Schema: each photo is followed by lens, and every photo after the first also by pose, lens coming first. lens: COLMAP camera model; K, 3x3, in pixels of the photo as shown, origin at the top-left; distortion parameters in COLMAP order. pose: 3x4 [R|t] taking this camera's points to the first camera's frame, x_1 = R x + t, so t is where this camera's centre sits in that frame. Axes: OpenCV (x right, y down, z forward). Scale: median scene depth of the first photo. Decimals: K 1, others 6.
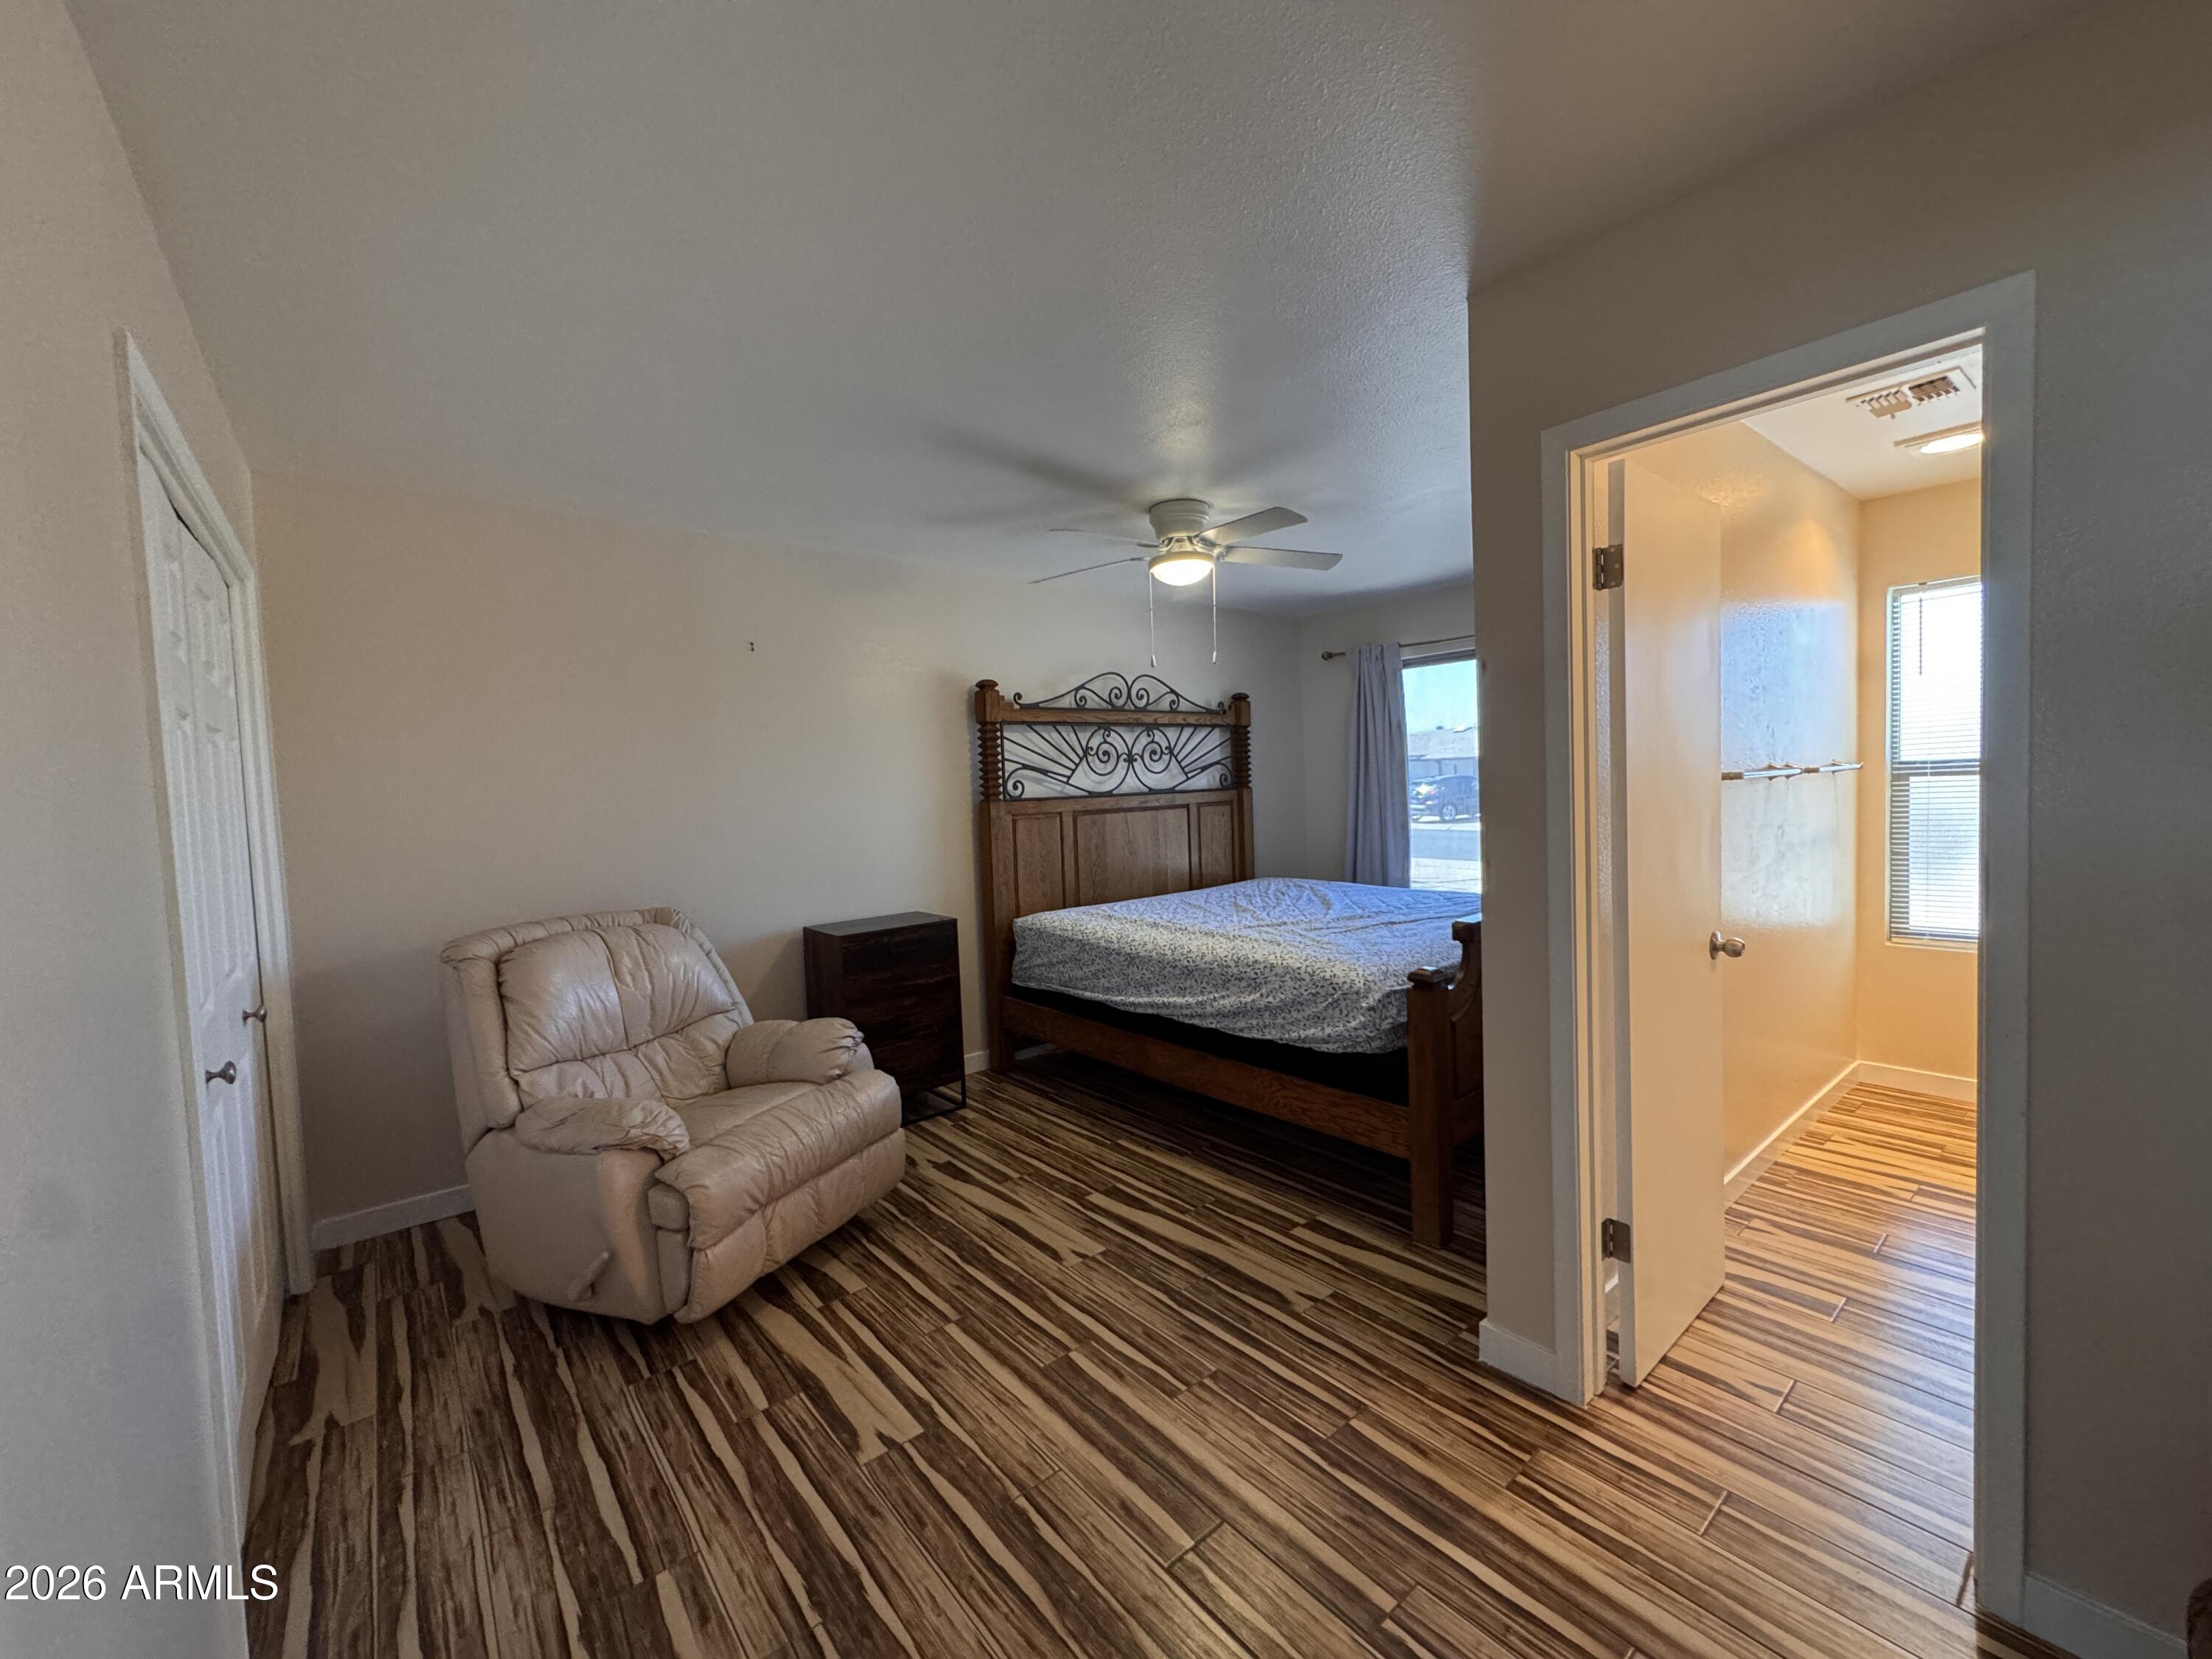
lens RADIAL K [[887.7, 0, 1106.0], [0, 887.7, 829.5], [0, 0, 1]] dist [-0.000222, 0.000099]
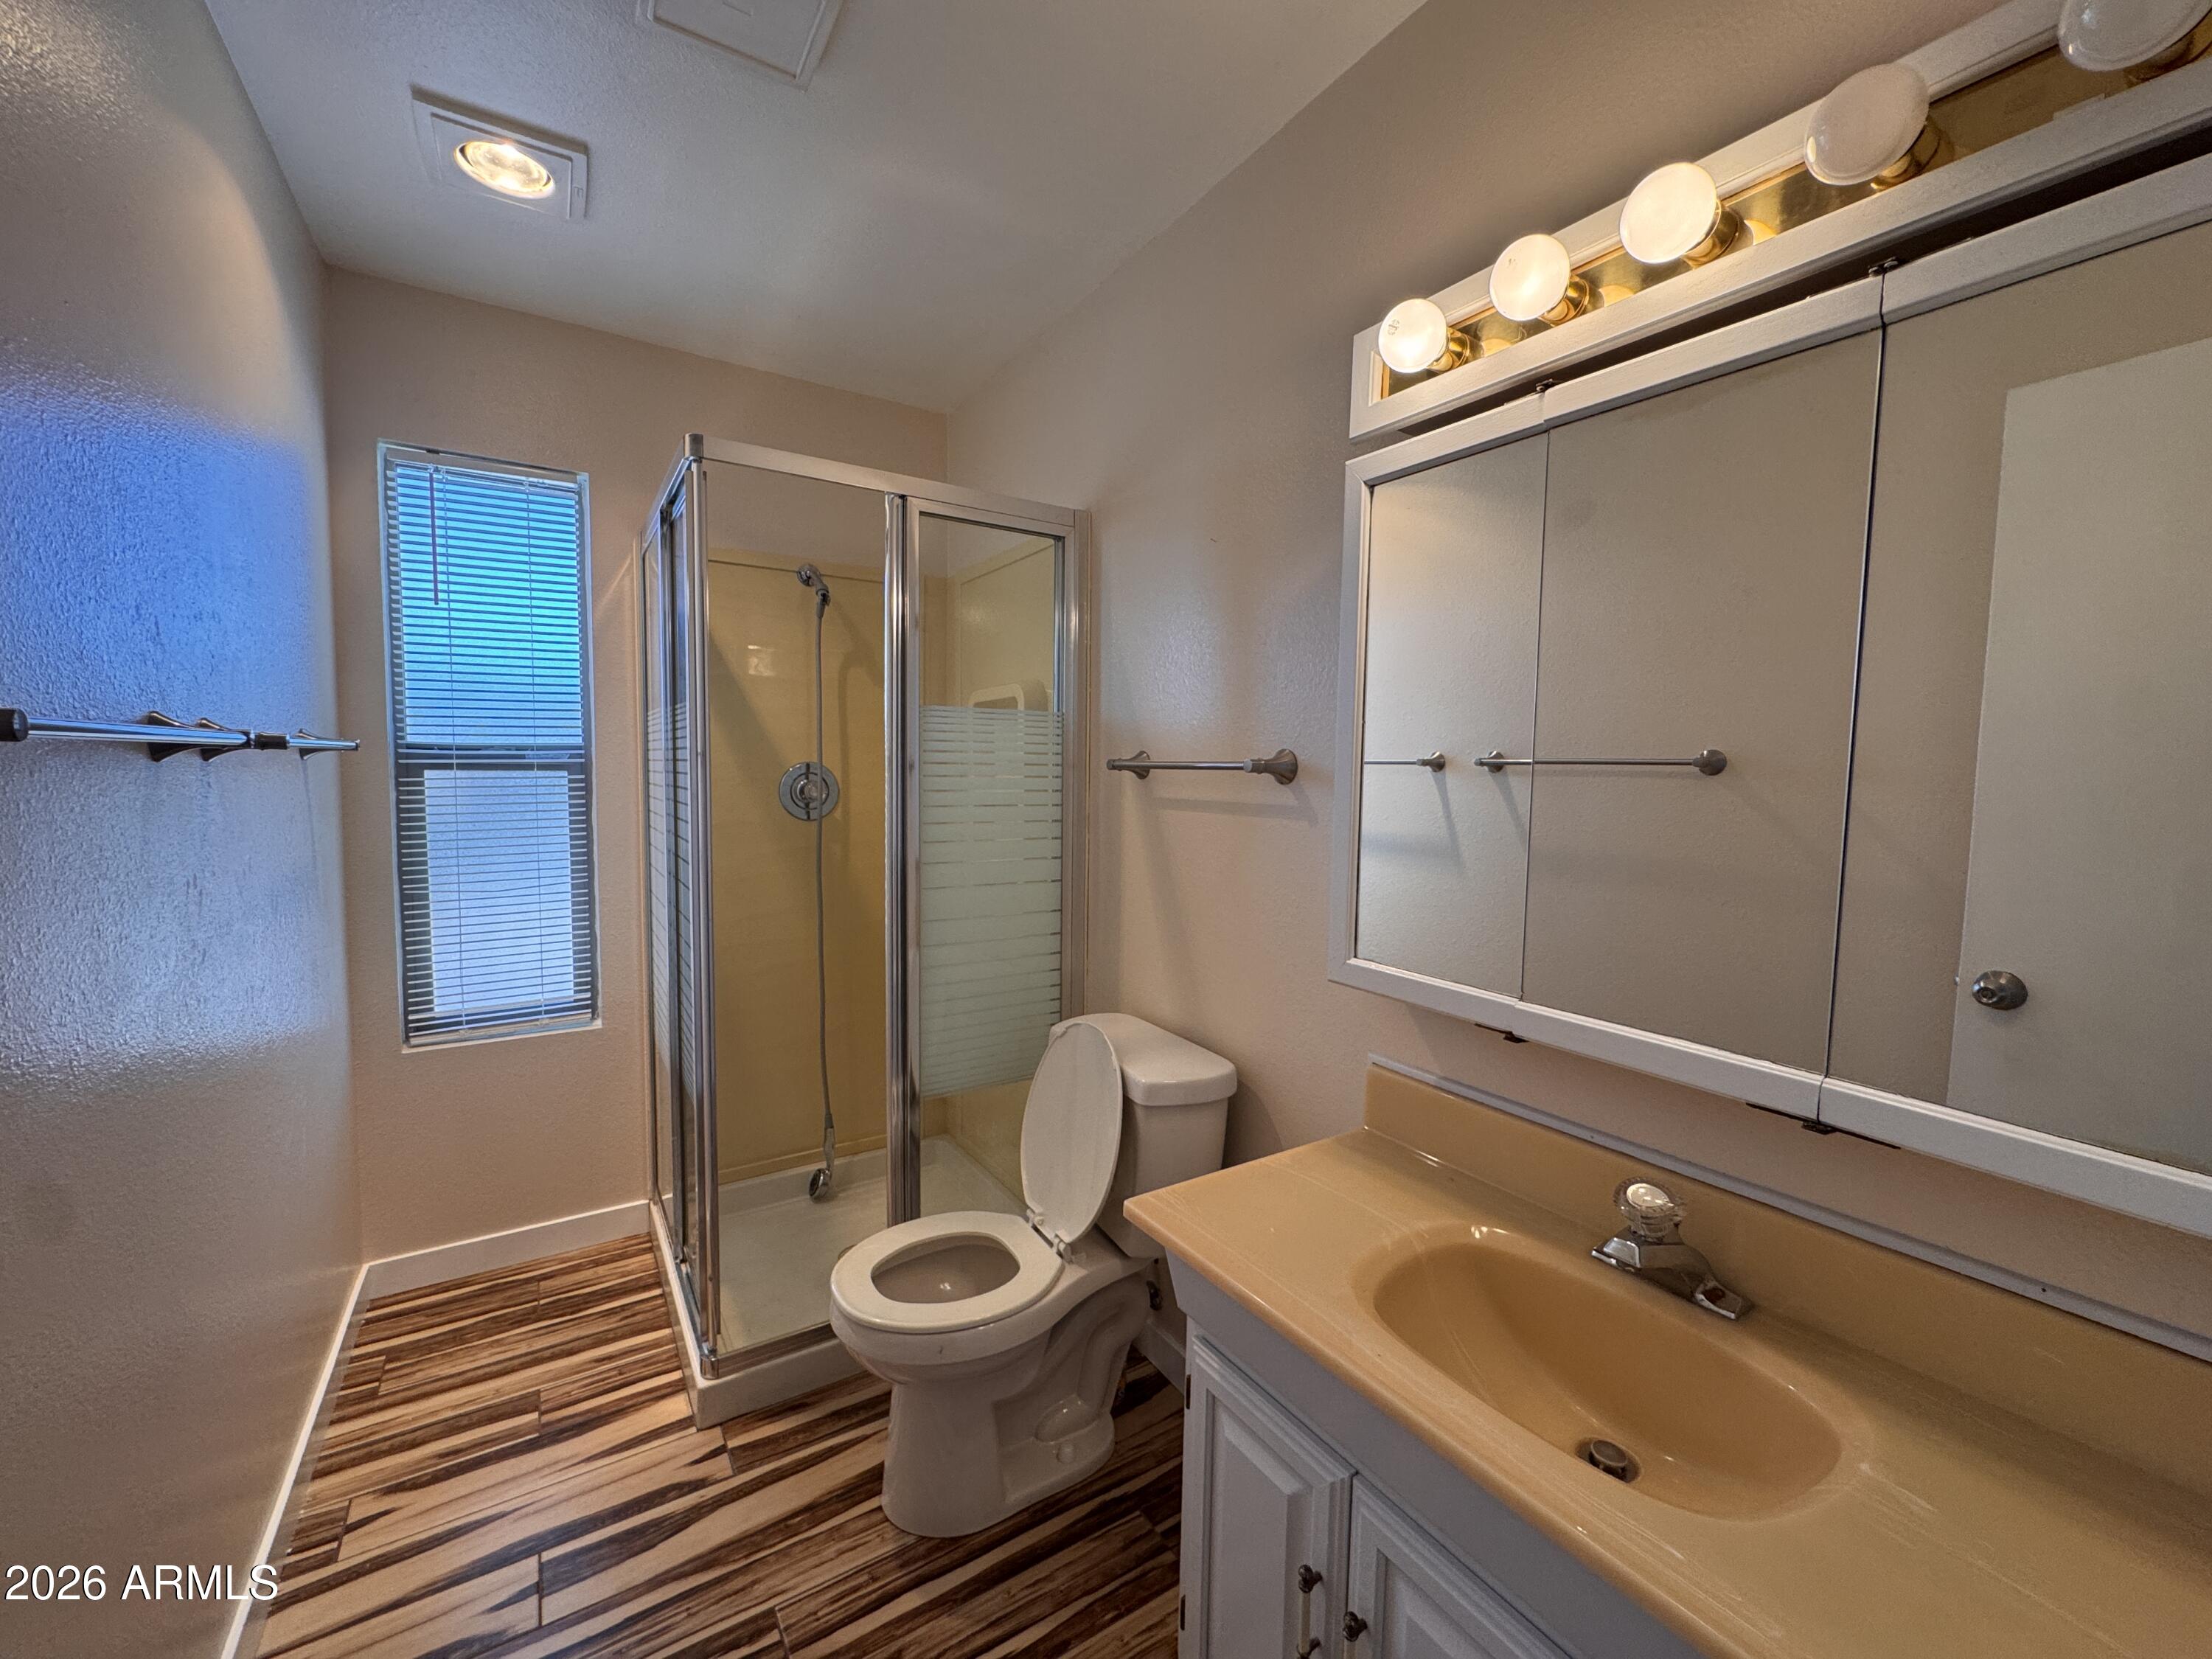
lens RADIAL K [[887.7, 0, 1106.0], [0, 887.7, 829.5], [0, 0, 1]] dist [-0.000222, 0.000099]
pose [[0.111544, -0.030568, 0.993289, 0.384128], [0.031408, 0.999136, 0.027221, -0.022621], [-0.993263, 0.028160, 0.112408, 0.511457]]
